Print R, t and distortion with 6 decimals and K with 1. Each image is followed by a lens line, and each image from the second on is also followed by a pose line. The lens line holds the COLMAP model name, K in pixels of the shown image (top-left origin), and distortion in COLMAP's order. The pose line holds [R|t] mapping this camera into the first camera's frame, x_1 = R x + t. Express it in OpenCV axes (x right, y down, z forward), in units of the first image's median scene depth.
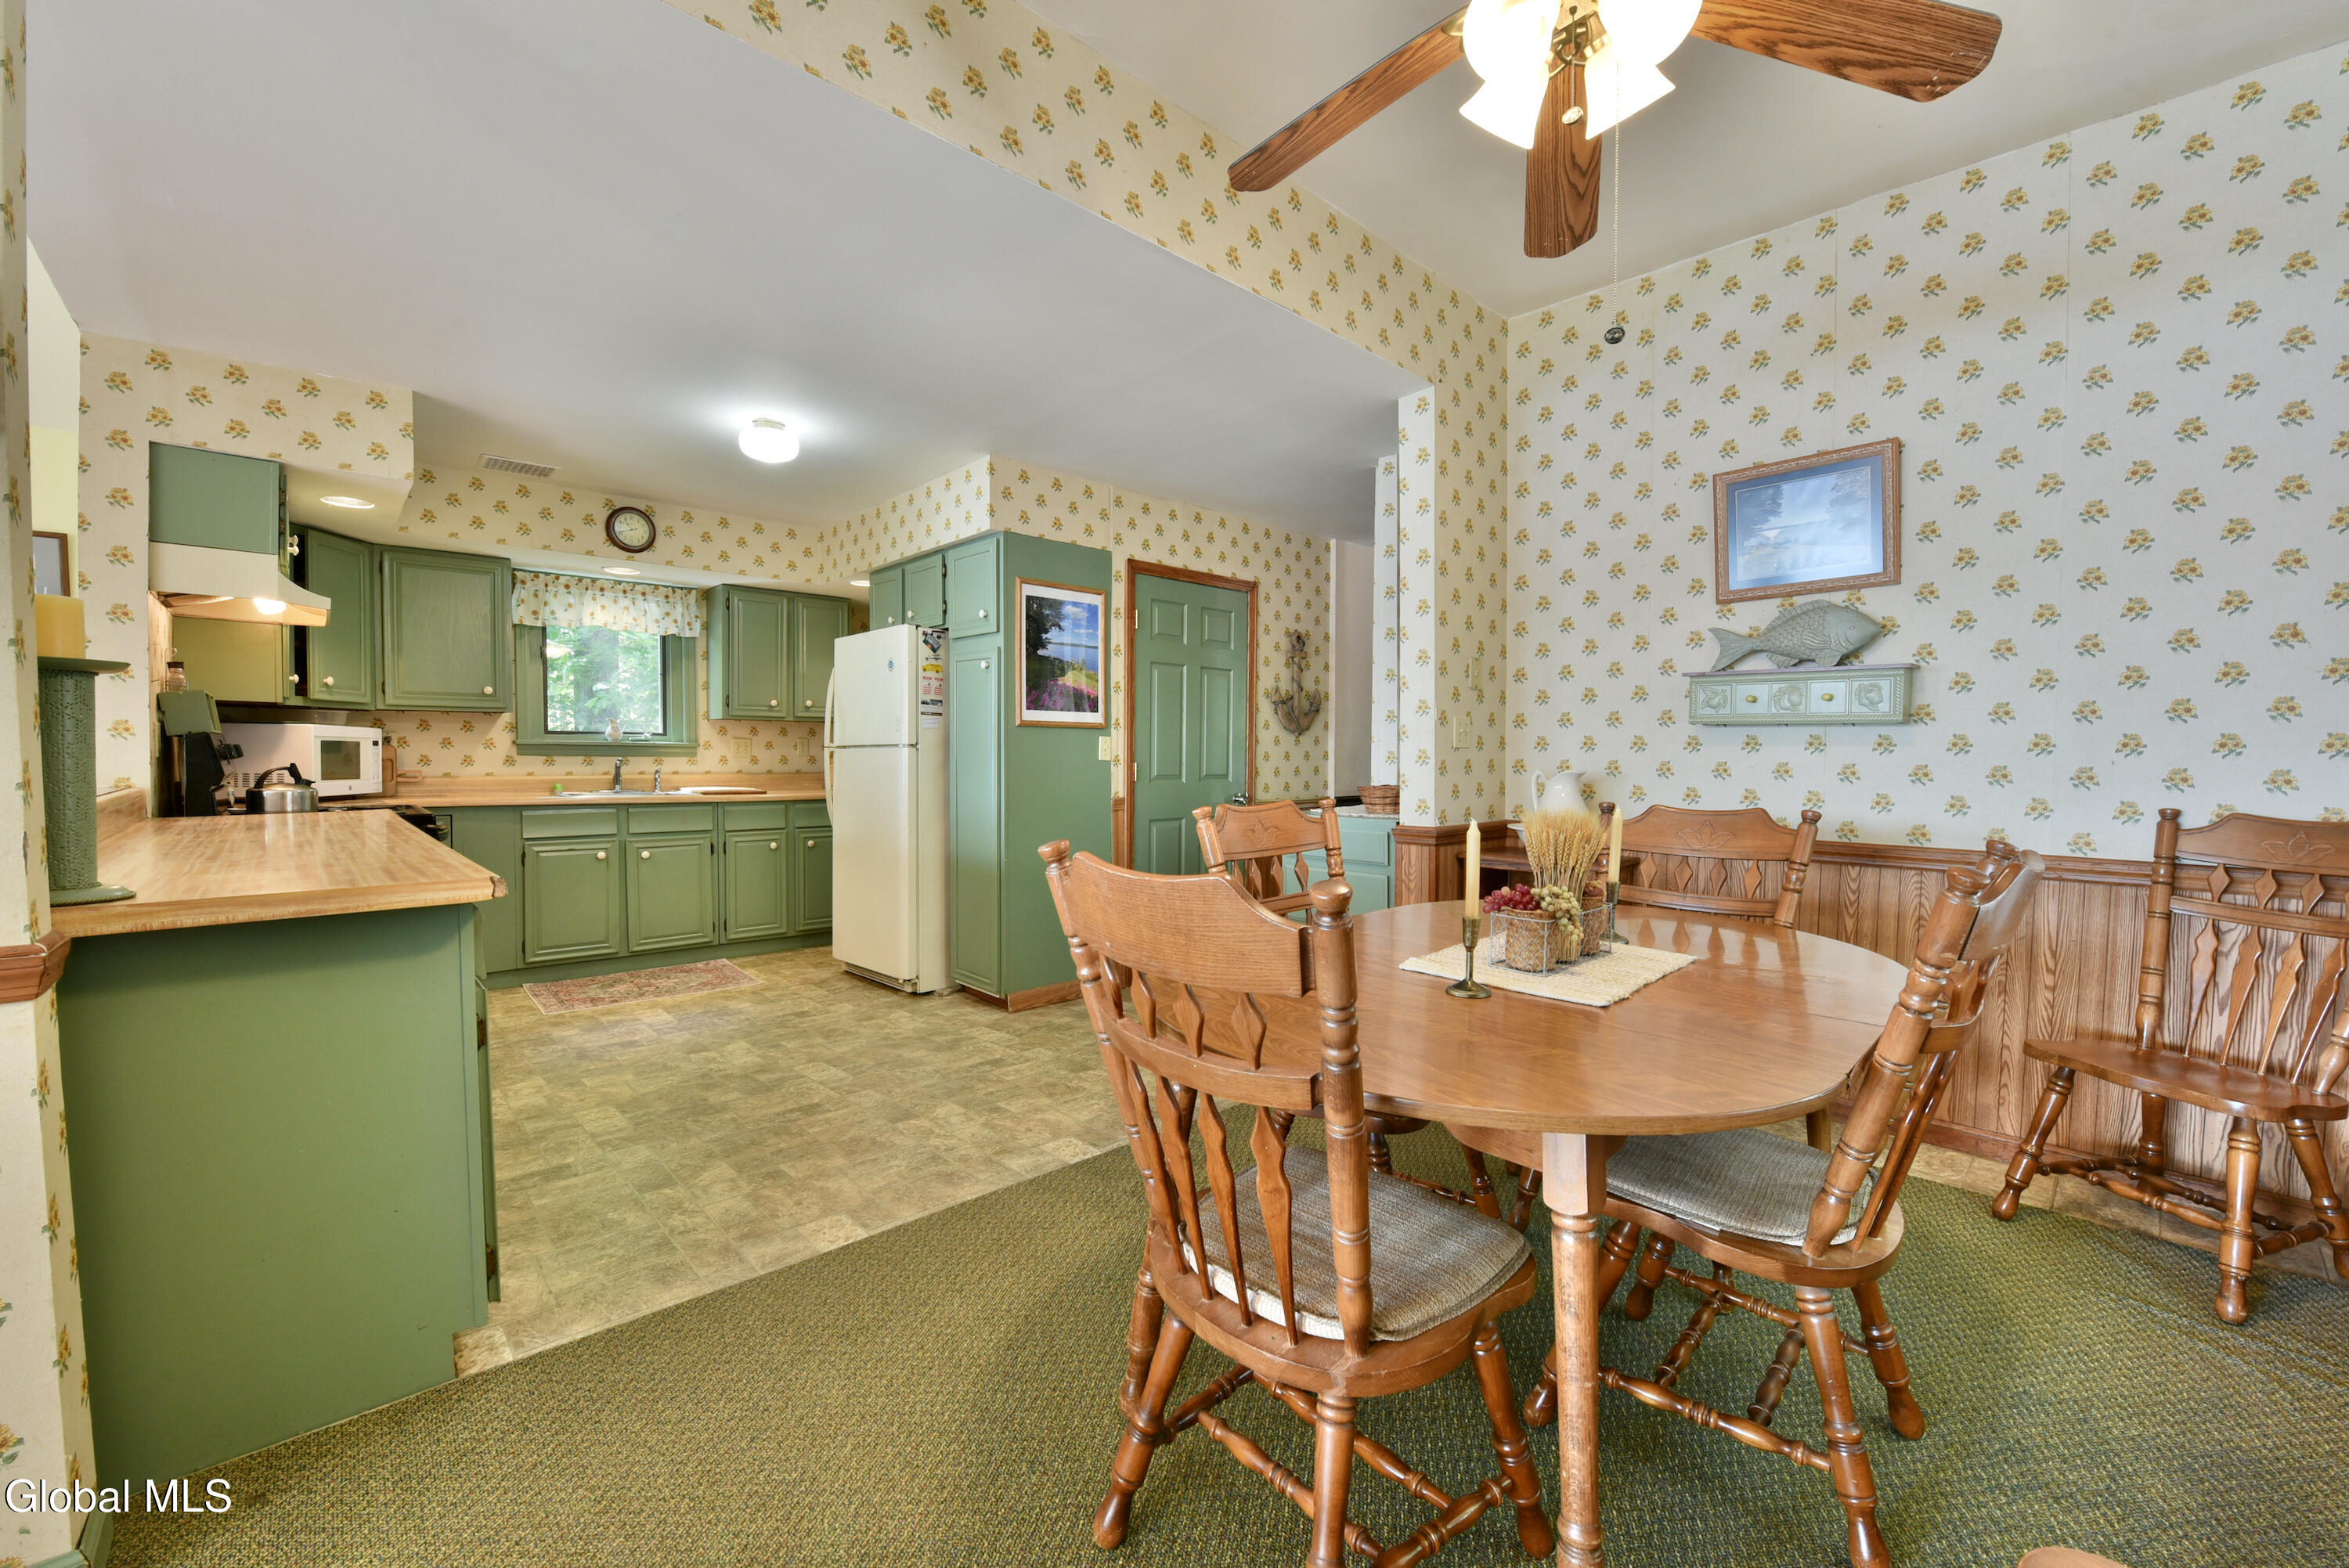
lens RADIAL K [[957.3, 0, 1180.8], [0, 957.3, 790.7], [0, 0, 1]] dist [-0.013124, -0.003307]
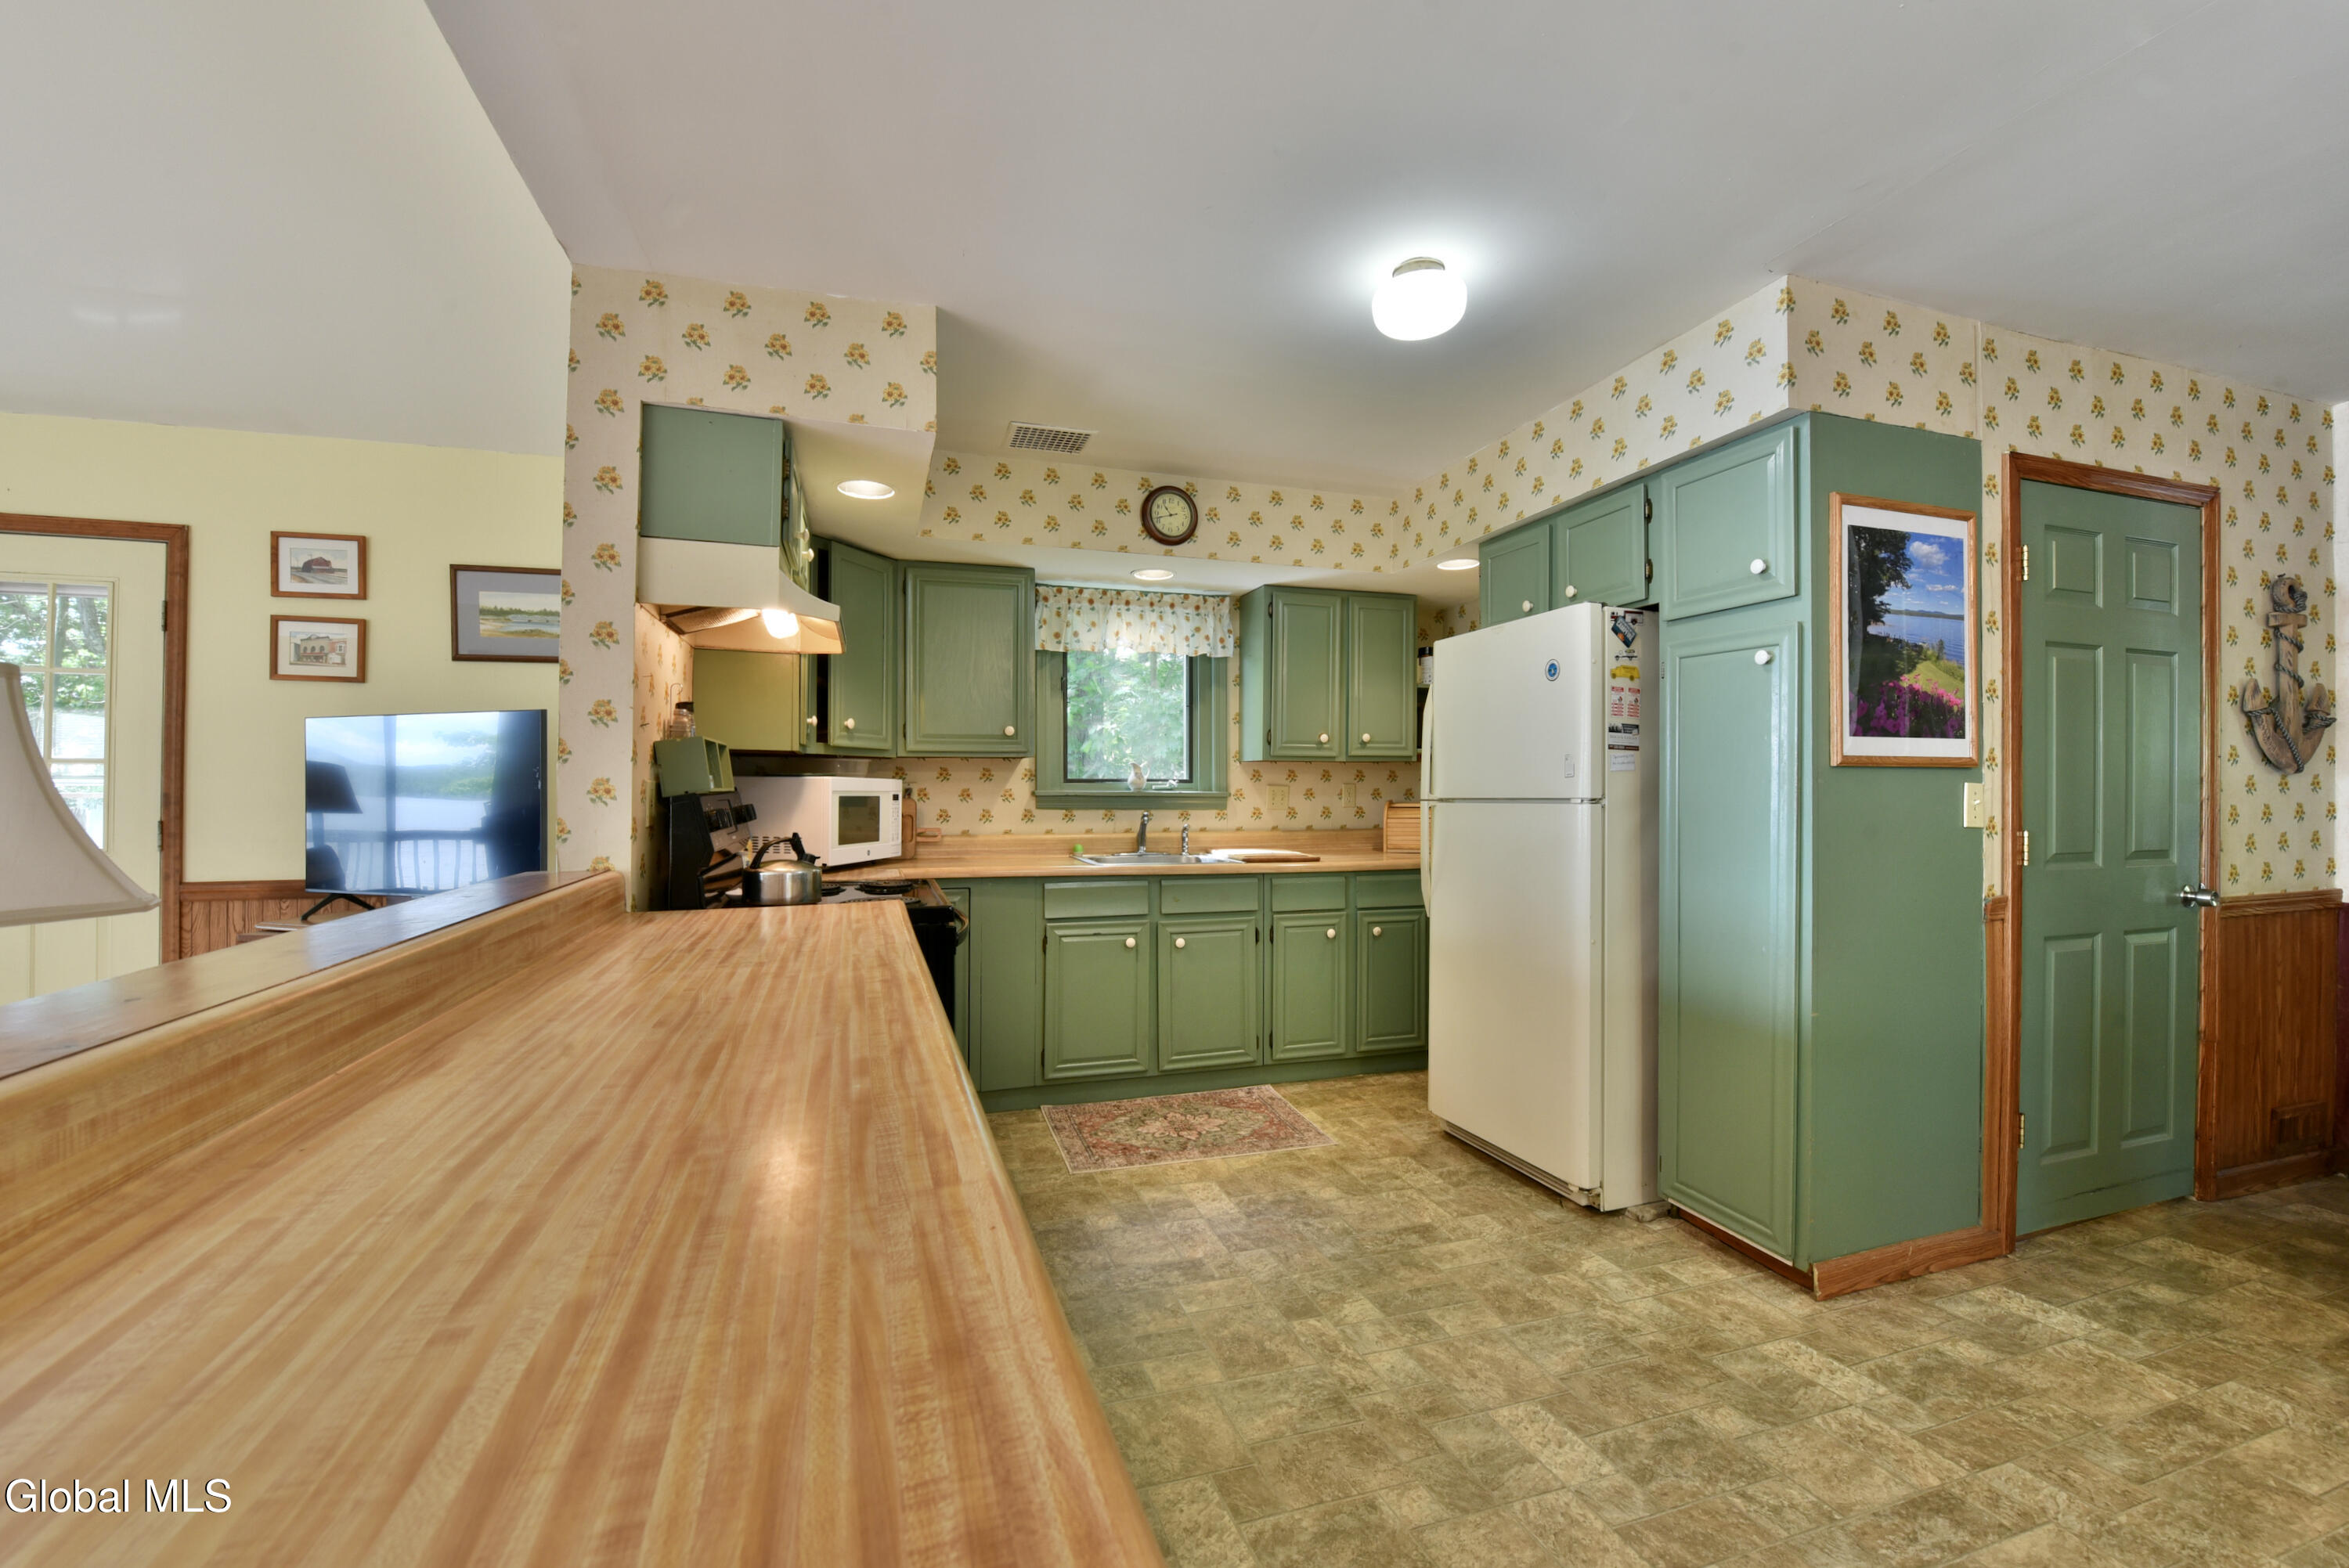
lens RADIAL K [[957.3, 0, 1171.7], [0, 957.3, 787.3], [0, 0, 1]] dist [-0.013124, -0.003307]
pose [[0.903734, -0.005971, -0.428053, -0.288406], [-0.010986, 0.999250, -0.037133, -0.032514], [0.427954, 0.038261, 0.902990, 0.365838]]
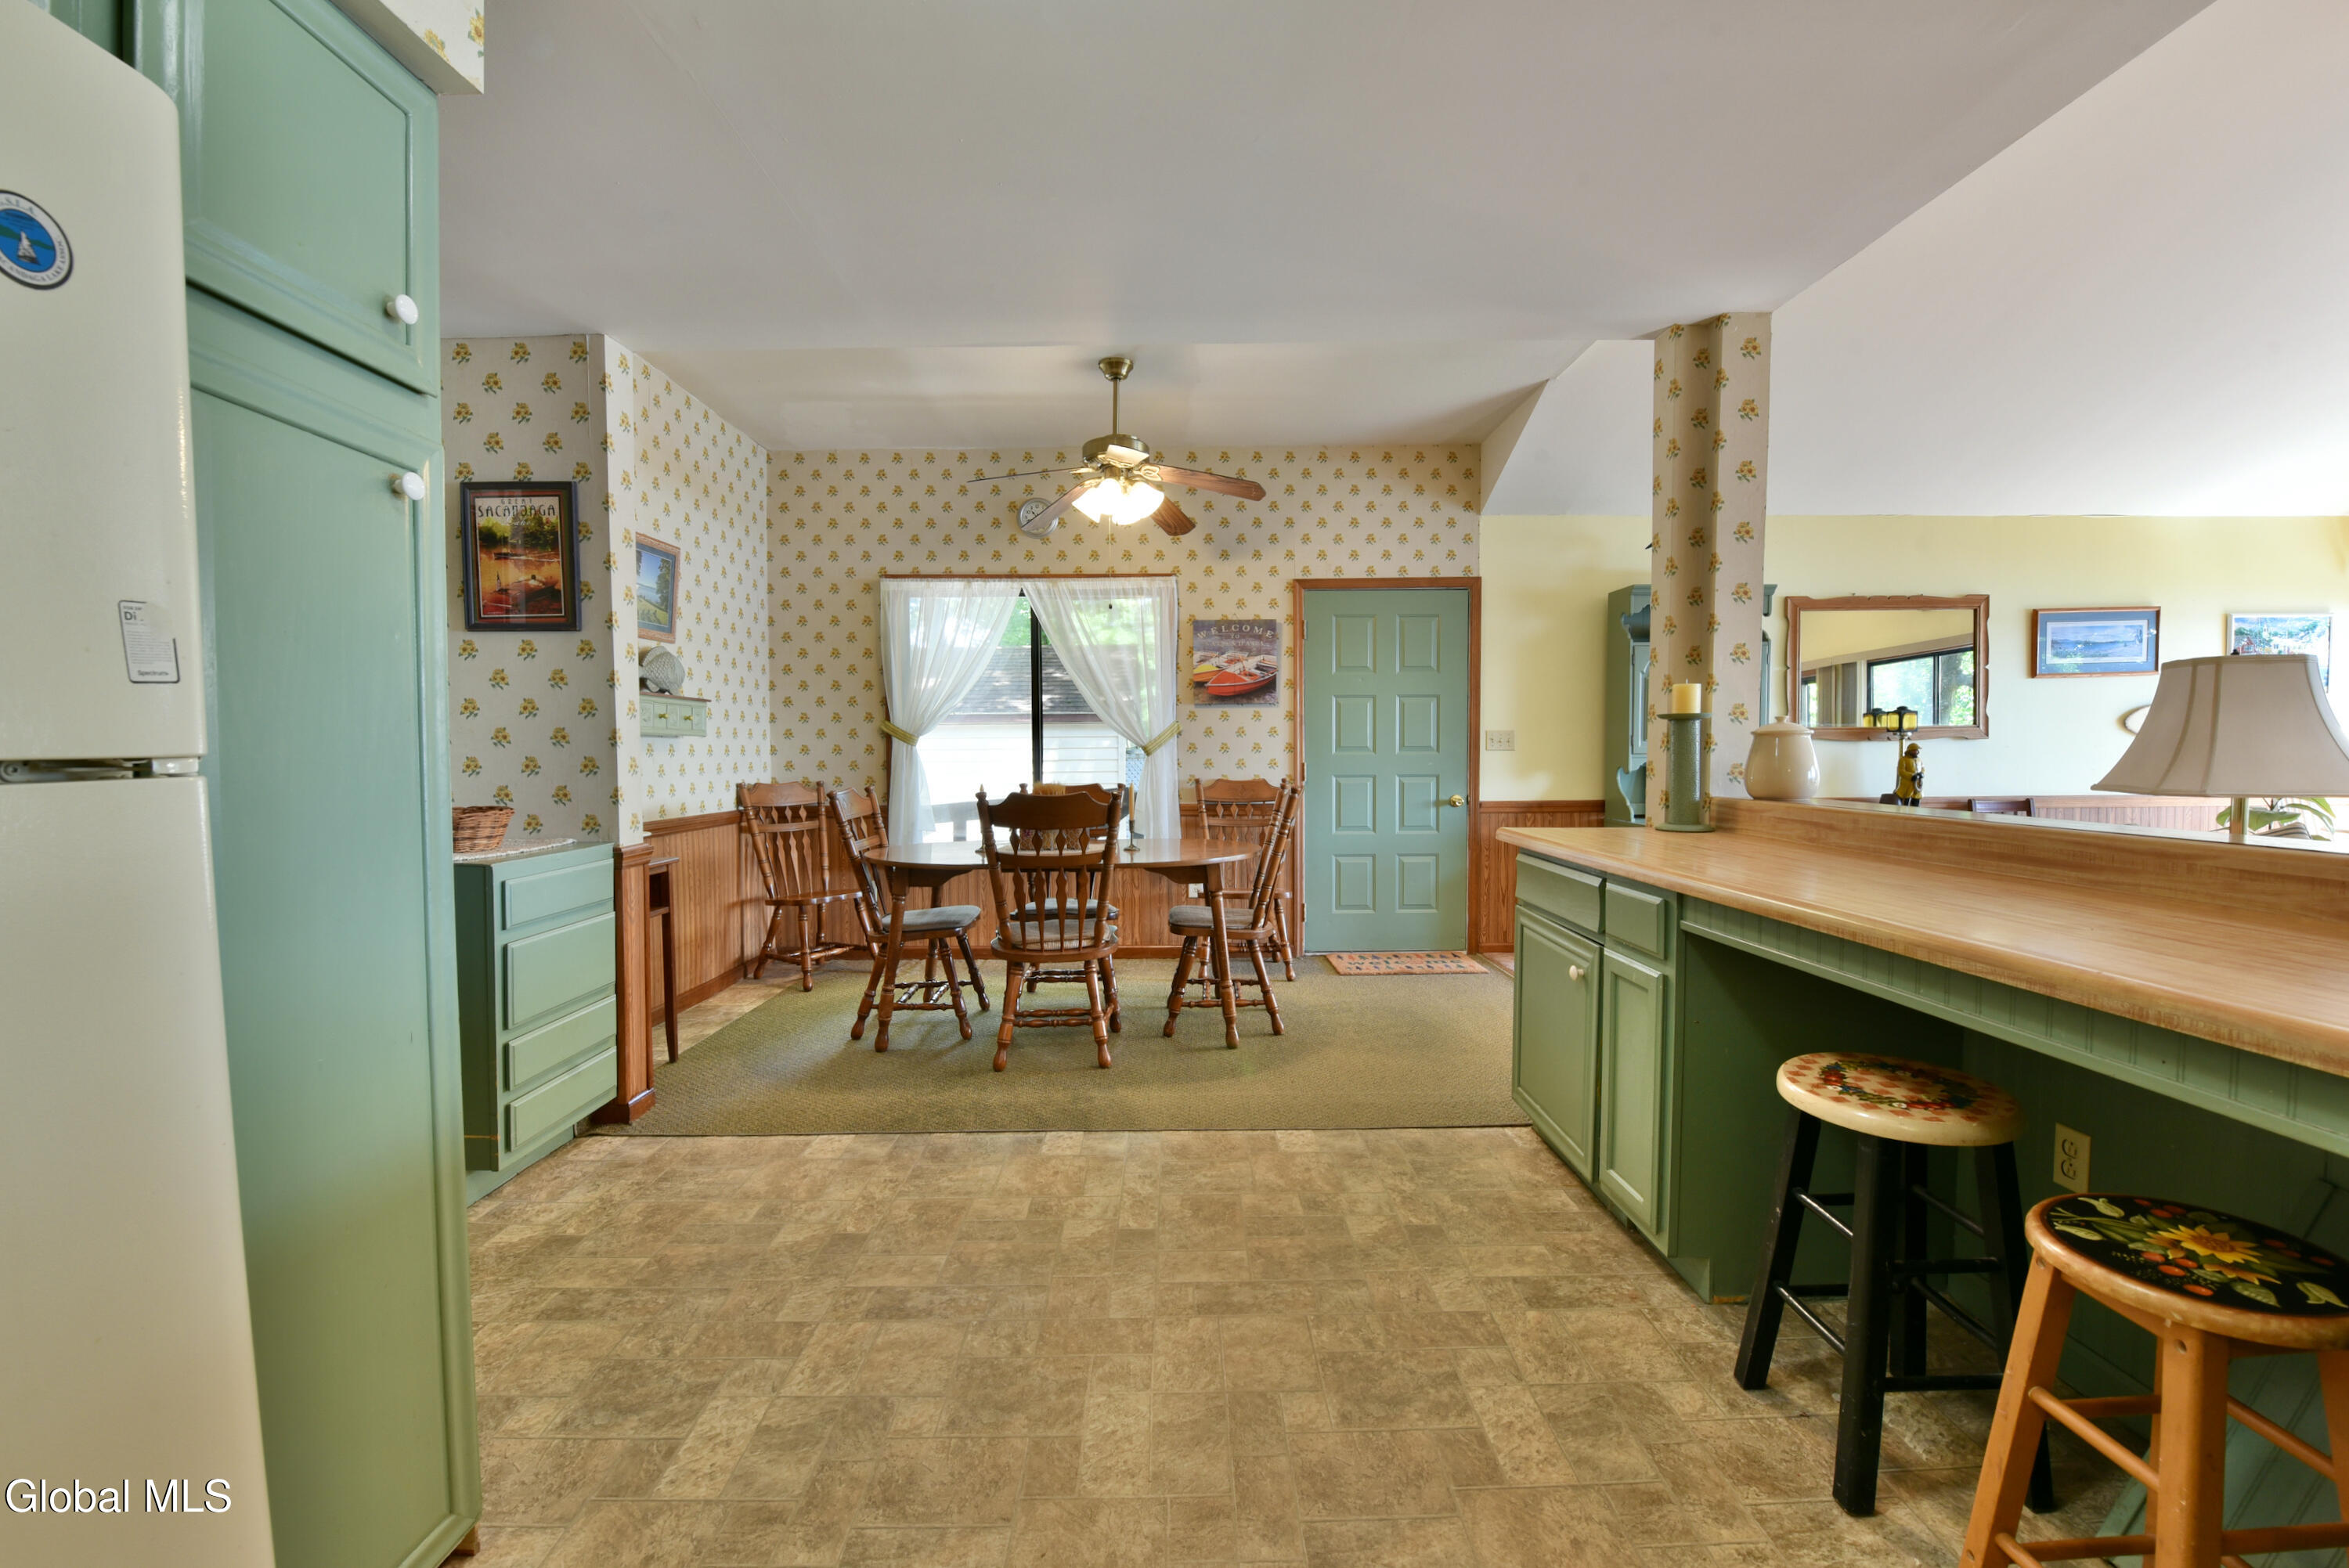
lens RADIAL K [[957.3, 0, 1179.0], [0, 957.3, 792.6], [0, 0, 1]] dist [-0.013124, -0.003307]
pose [[-0.731903, -0.031980, 0.680658, -0.601216], [0.029589, 0.996464, 0.078636, -0.054627], [-0.680766, 0.077694, -0.728369, 1.092063]]
